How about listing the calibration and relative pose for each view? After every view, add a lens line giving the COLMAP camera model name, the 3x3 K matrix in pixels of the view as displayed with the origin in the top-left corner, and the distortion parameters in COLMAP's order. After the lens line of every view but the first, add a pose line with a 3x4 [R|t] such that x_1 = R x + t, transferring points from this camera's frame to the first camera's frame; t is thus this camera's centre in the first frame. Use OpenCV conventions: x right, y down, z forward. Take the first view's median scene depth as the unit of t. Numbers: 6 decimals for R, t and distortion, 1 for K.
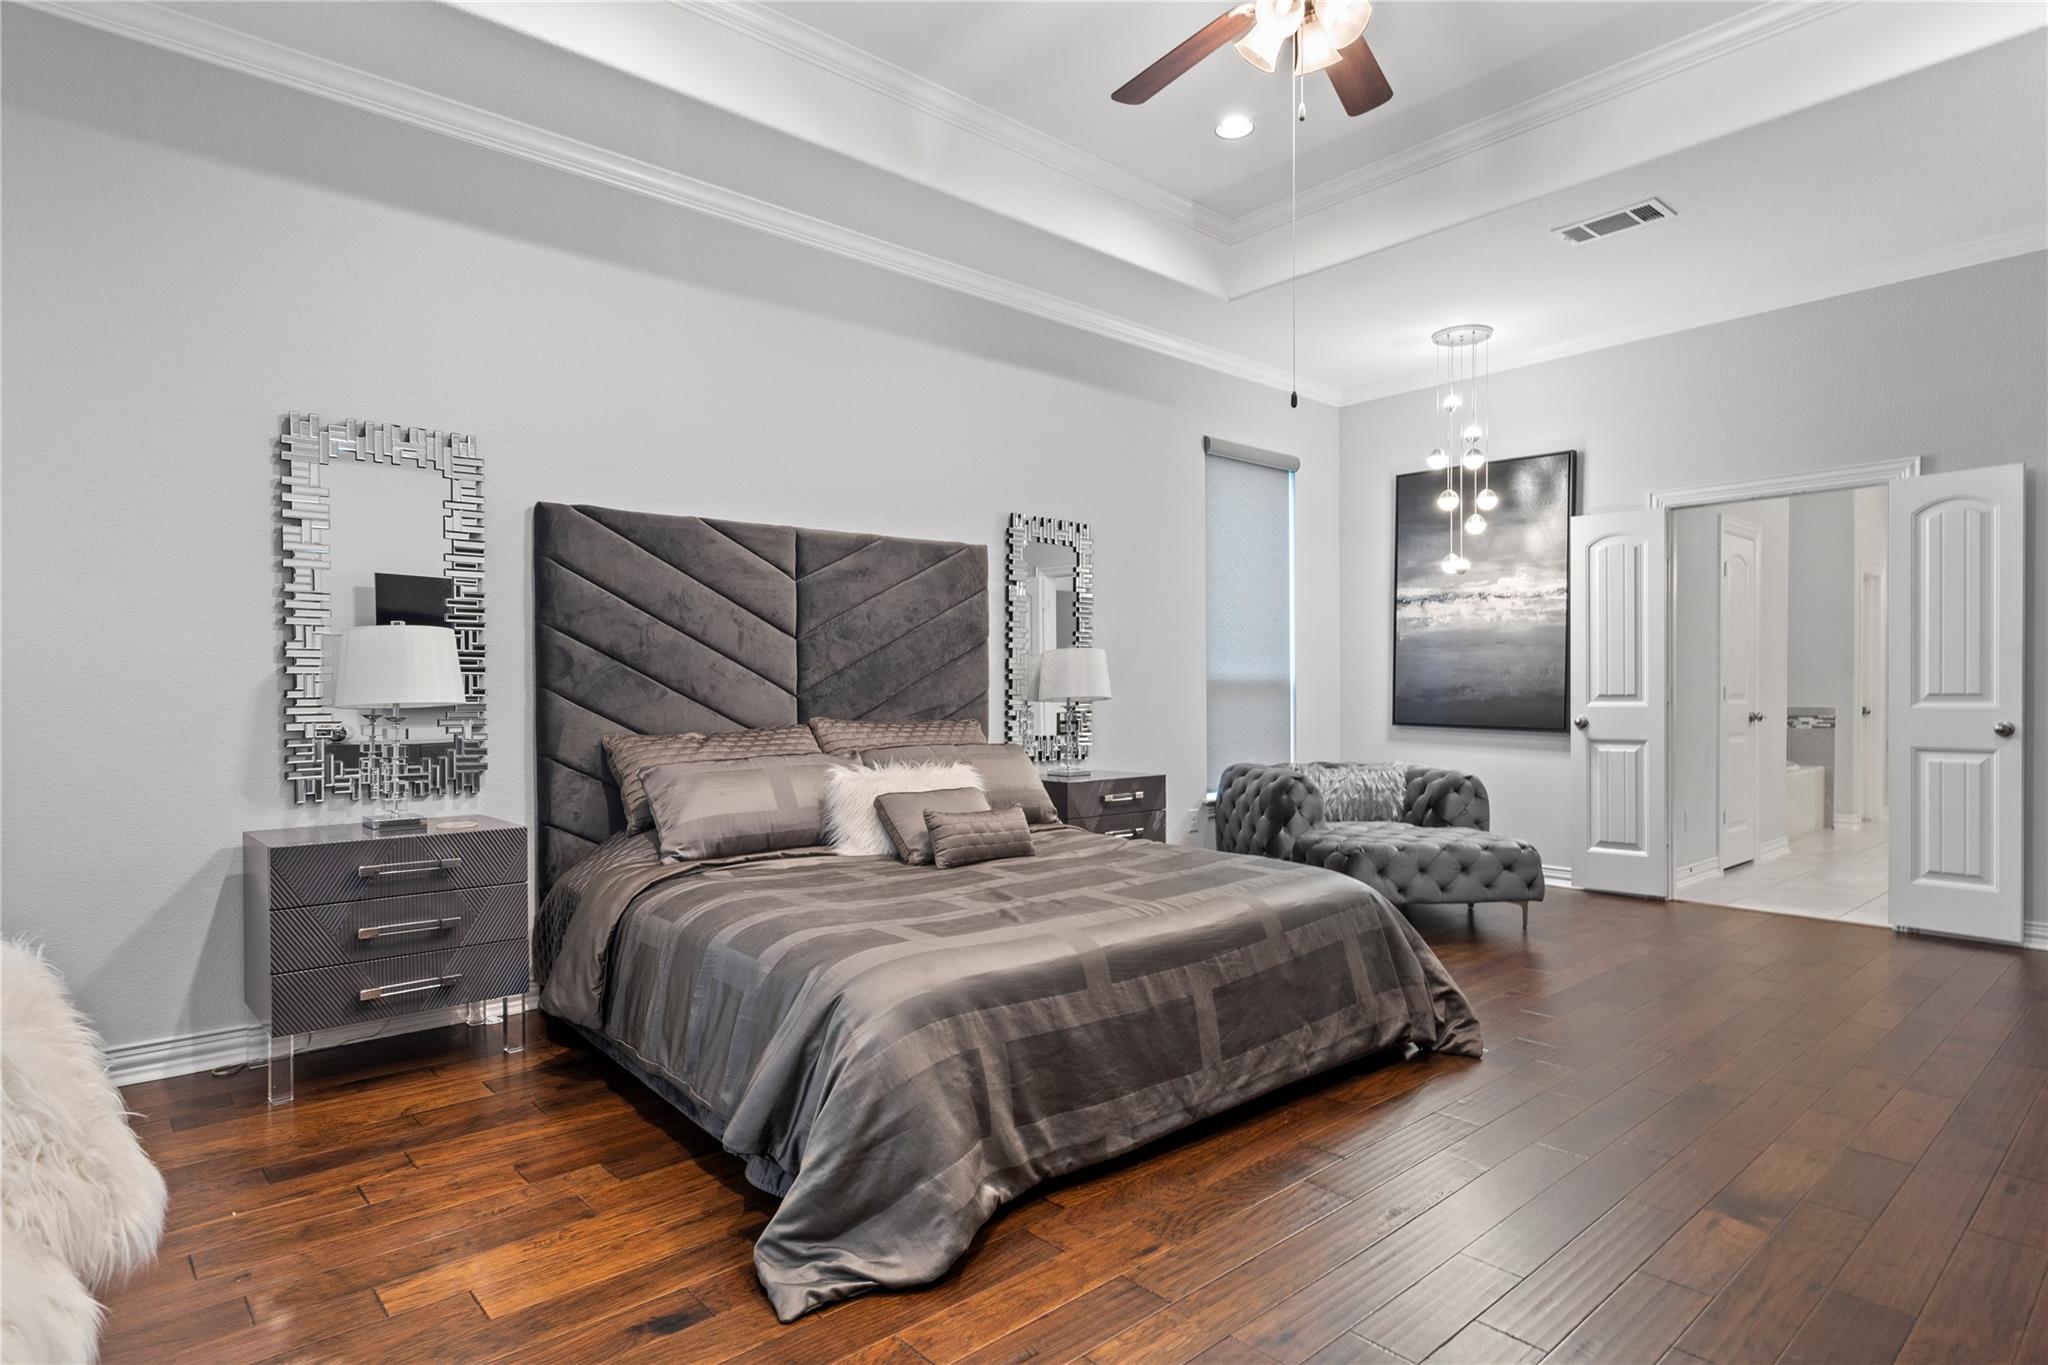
lens RADIAL K [[1117.6, 0, 1024.0], [0, 1117.6, 682.5], [0, 0, 1]] dist [0.001571, -0.000313]
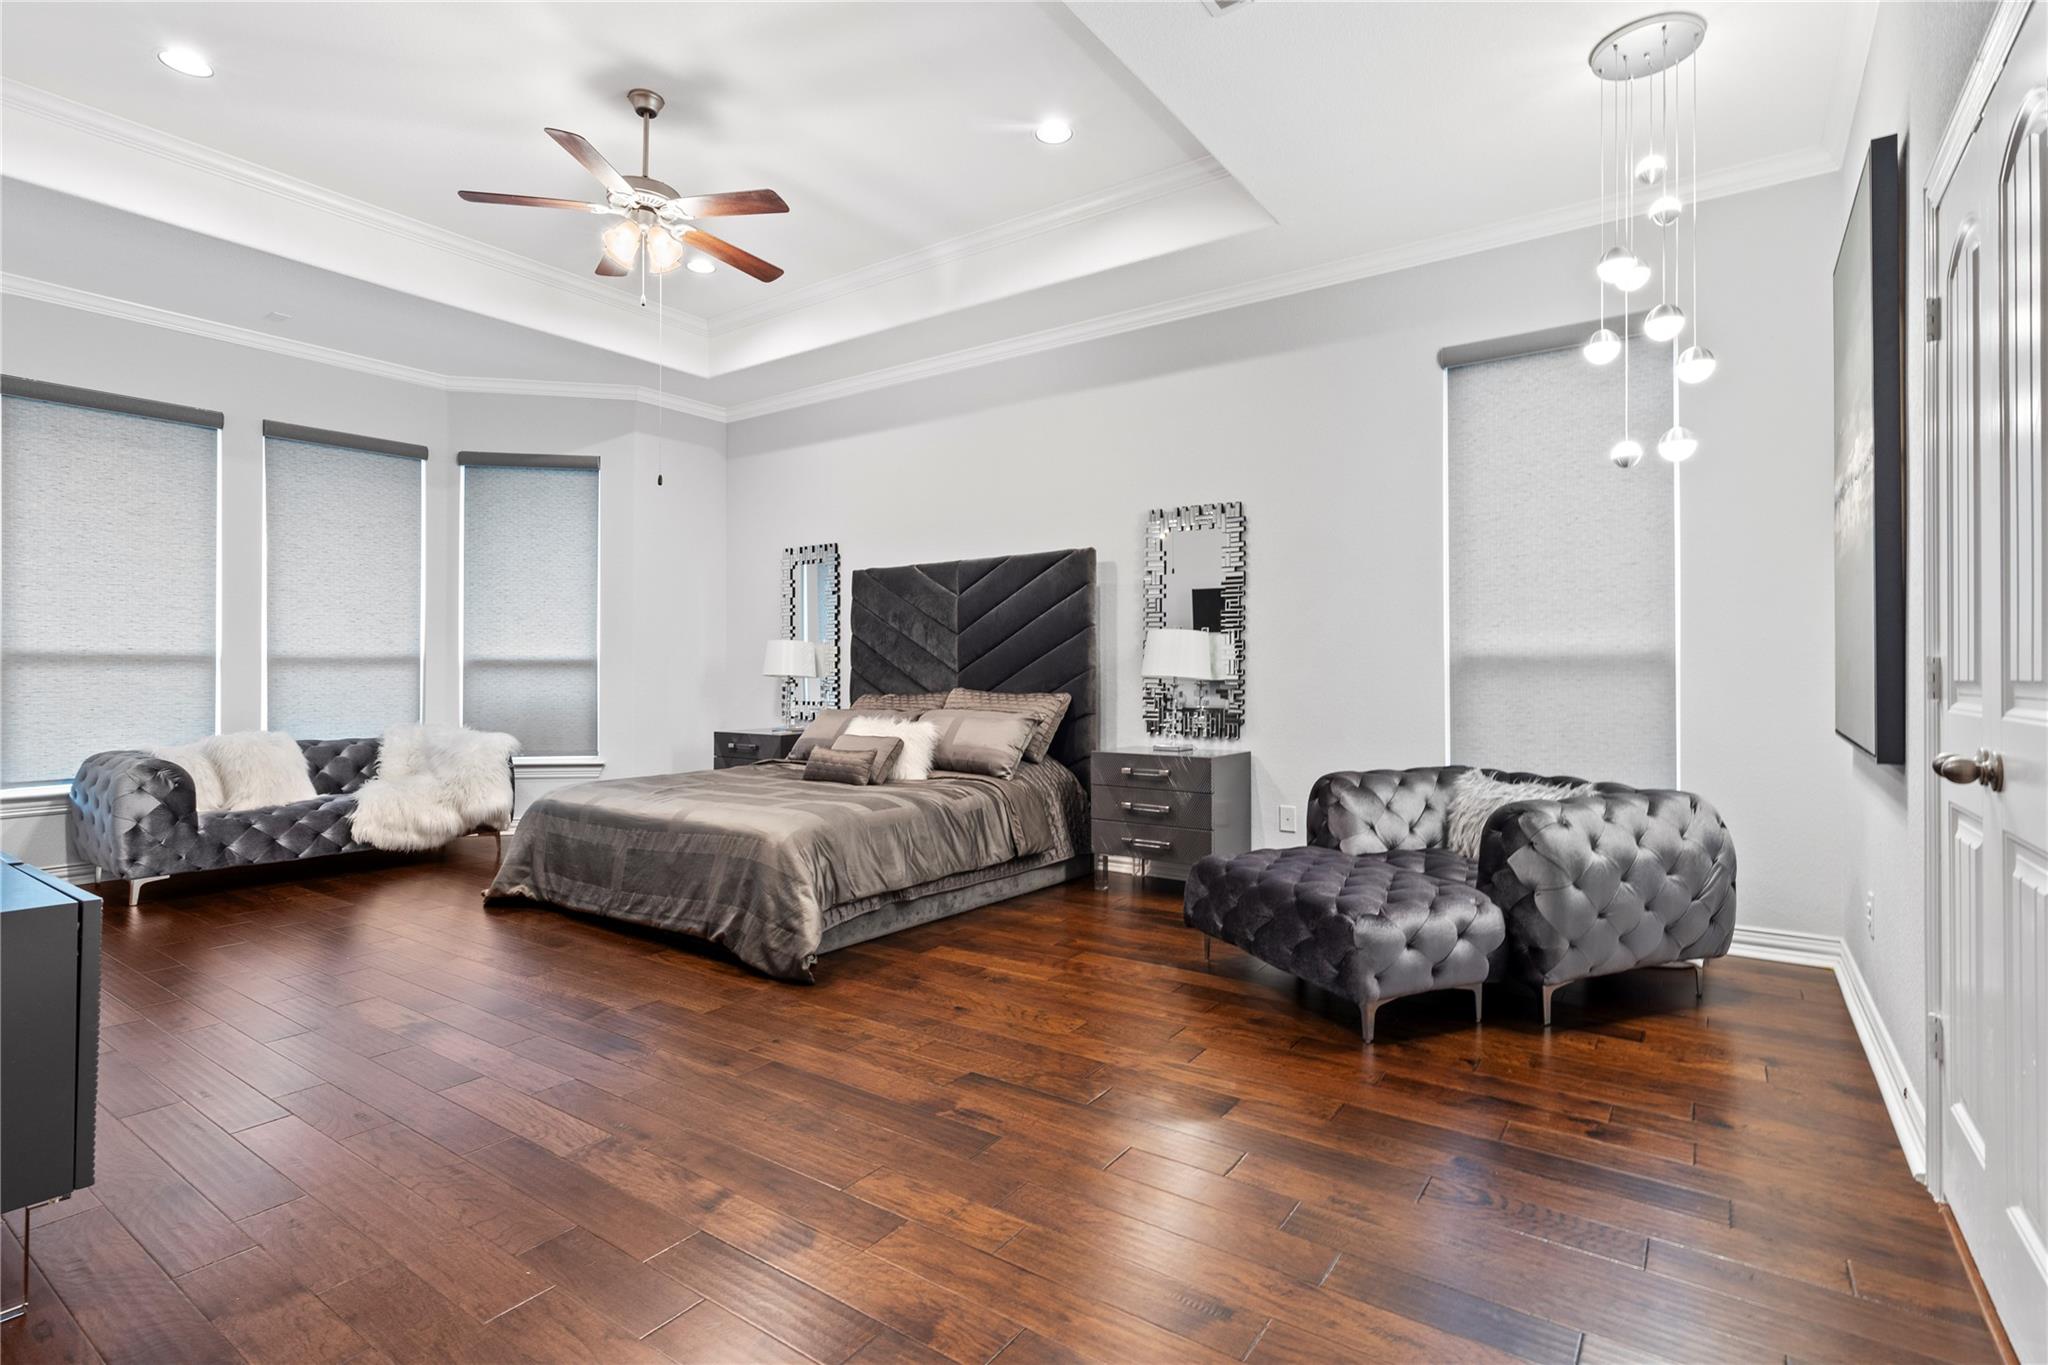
lens RADIAL K [[968.3, 0, 1022.2], [0, 968.3, 660.3], [0, 0, 1]] dist [0.001629, 0.000303]
pose [[0.233938, -0.008670, -0.972213, 1.177190], [0.008098, 0.999943, -0.006968, 0.003976], [0.972218, -0.006243, 0.233995, 0.841829]]
